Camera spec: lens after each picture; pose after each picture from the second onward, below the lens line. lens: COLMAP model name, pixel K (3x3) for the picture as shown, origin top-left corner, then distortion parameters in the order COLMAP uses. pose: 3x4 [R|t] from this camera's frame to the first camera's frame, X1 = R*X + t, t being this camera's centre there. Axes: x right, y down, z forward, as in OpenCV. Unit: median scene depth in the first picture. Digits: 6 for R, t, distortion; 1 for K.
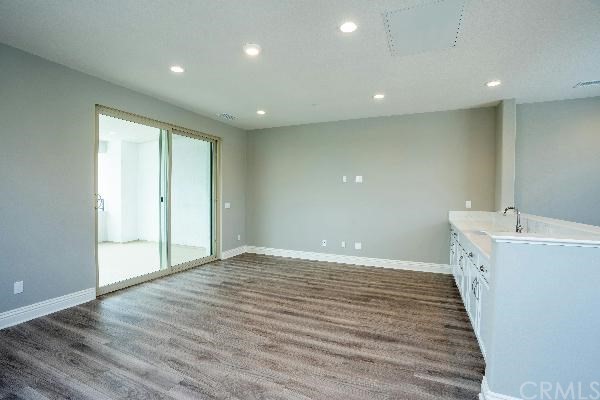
lens RADIAL K [[280.4, 0, 294.2], [0, 280.4, 199.4], [0, 0, 1]] dist [-0.070410, 0.025235]
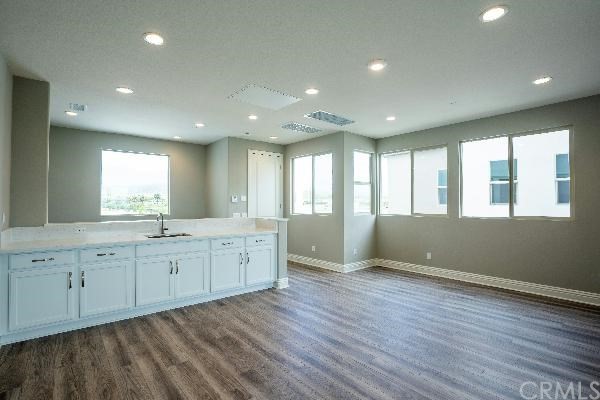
lens RADIAL K [[280.4, 0, 294.2], [0, 280.4, 199.4], [0, 0, 1]] dist [-0.070410, 0.025235]
pose [[-0.900936, -0.000687, 0.433951, -0.228413], [0.000950, 0.999993, 0.003556, -0.030324], [-0.433950, 0.003616, -0.900930, 1.479192]]
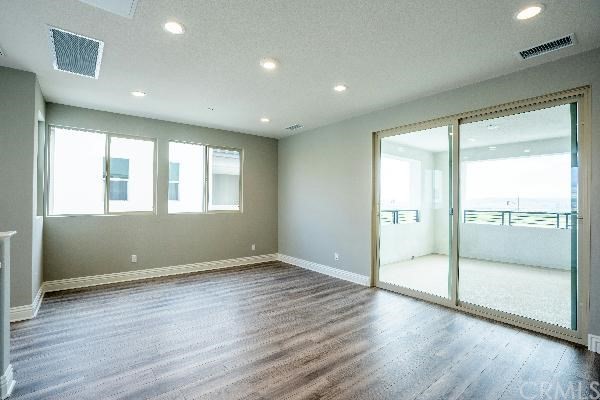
lens RADIAL K [[280.4, 0, 294.2], [0, 280.4, 199.4], [0, 0, 1]] dist [-0.070410, 0.025235]
pose [[-0.459902, -0.023233, -0.887666, 0.515288], [-0.030125, 0.999490, -0.010552, -0.012638], [0.887458, 0.021888, -0.460368, 1.122637]]
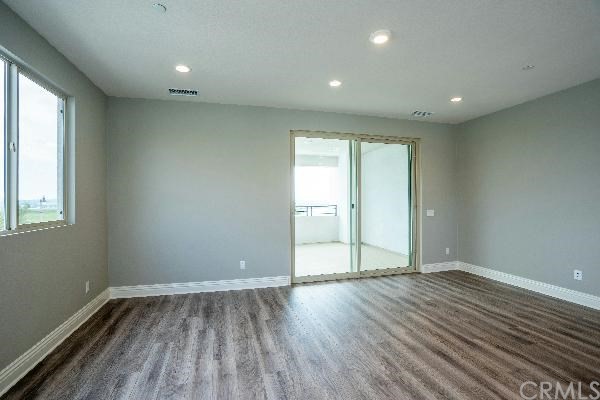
lens RADIAL K [[280.4, 0, 294.2], [0, 280.4, 199.4], [0, 0, 1]] dist [-0.070410, 0.025235]
pose [[0.636274, -0.014405, -0.771329, 0.244016], [-0.003607, 0.999759, -0.021647, -0.000825], [0.771455, 0.016556, 0.636068, 0.165485]]
